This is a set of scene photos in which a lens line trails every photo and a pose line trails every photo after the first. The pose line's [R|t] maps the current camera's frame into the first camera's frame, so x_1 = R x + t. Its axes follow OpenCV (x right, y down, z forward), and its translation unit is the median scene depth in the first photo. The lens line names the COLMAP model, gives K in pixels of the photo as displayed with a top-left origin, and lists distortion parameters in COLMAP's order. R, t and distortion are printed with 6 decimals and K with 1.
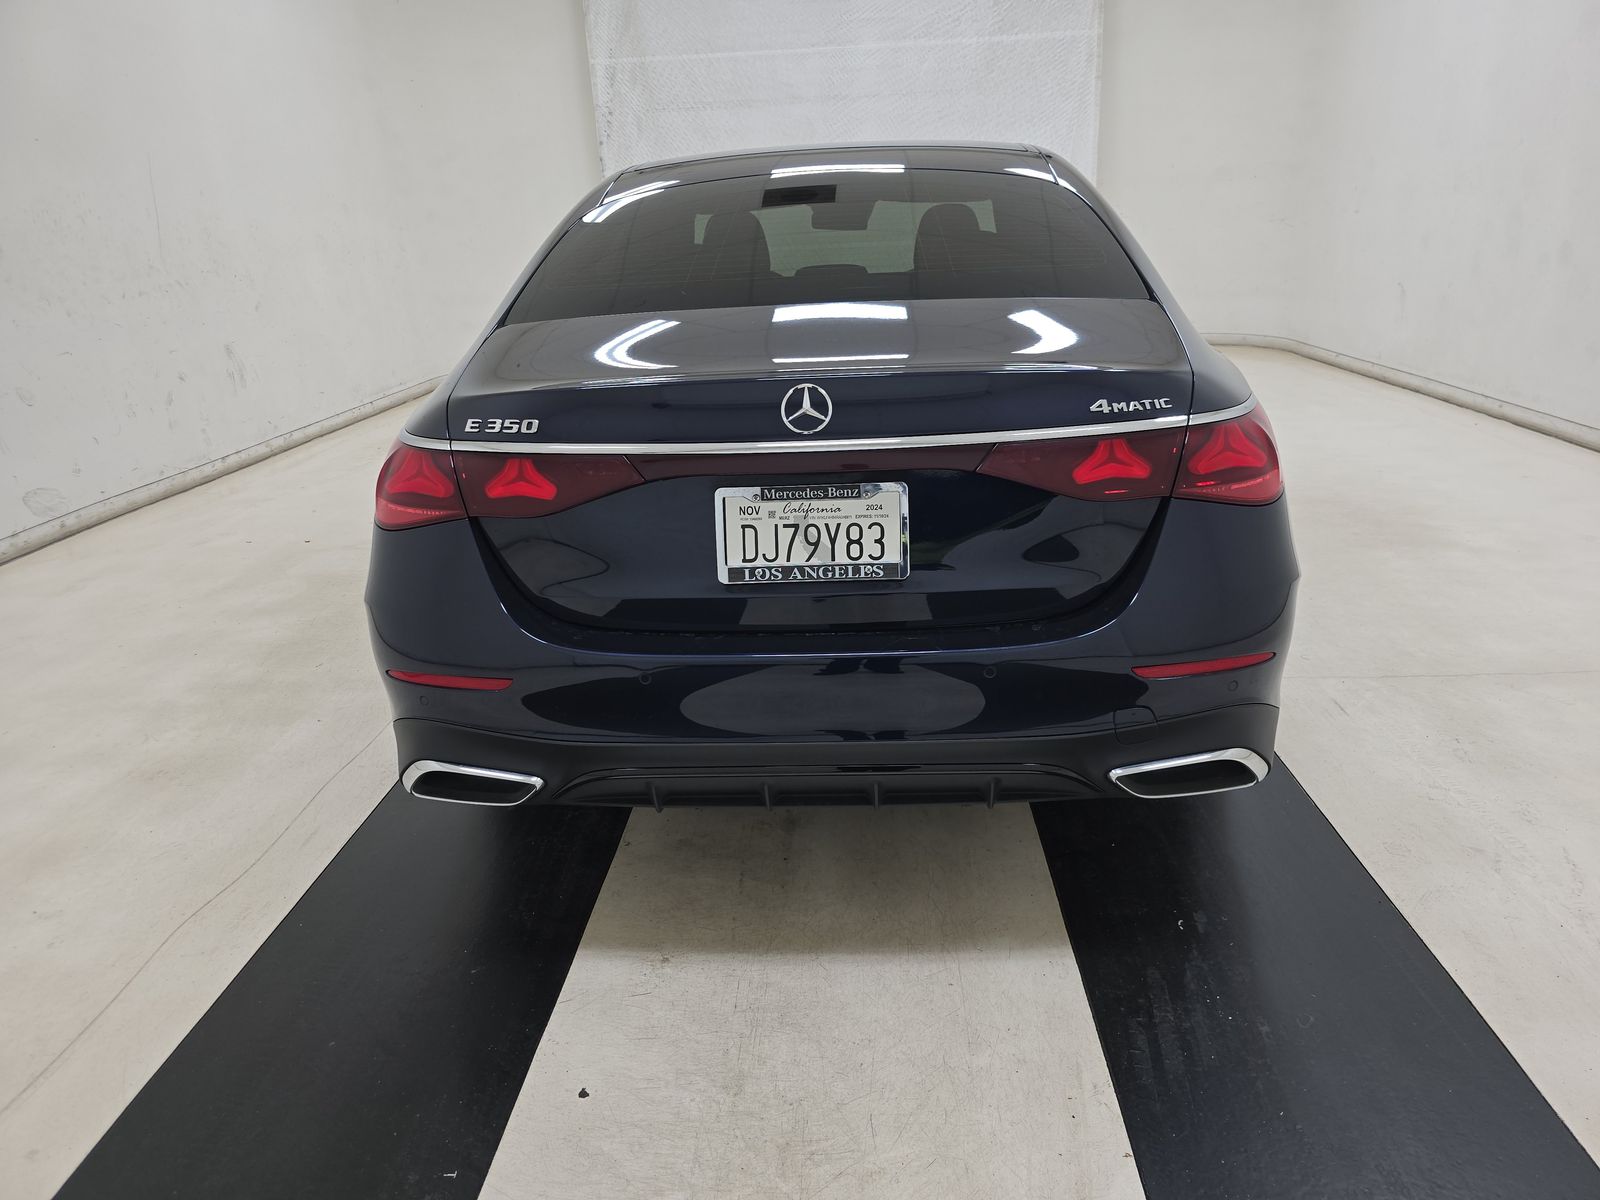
lens RADIAL K [[1065.3, 0, 808.0], [0, 1065.3, 598.7], [0, 0, 1]] dist [0.049673, -0.045345]
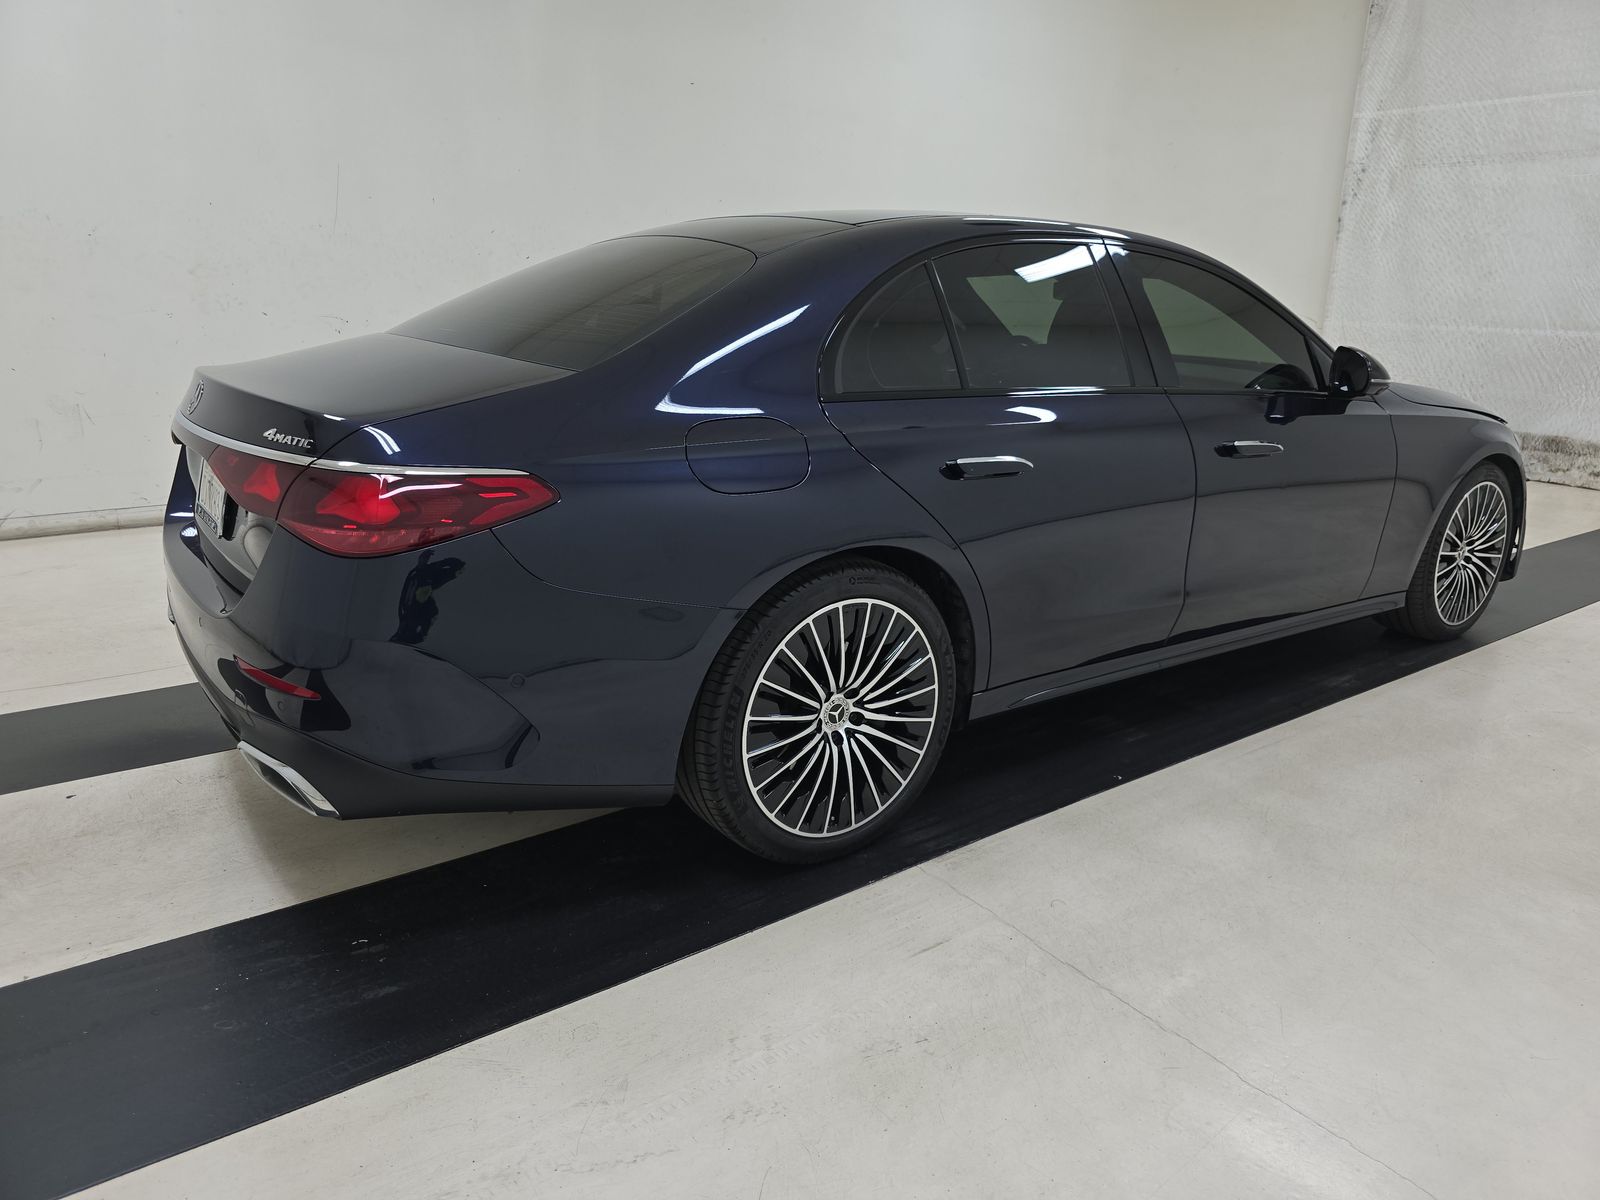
lens RADIAL K [[1065.3, 0, 808.0], [0, 1065.3, 598.7], [0, 0, 1]] dist [0.049673, -0.045345]
pose [[0.634222, 0.277076, -0.721797, 0.281576], [-0.308674, 0.946690, 0.092184, -0.054254], [0.708861, 0.164335, 0.685938, 0.114879]]
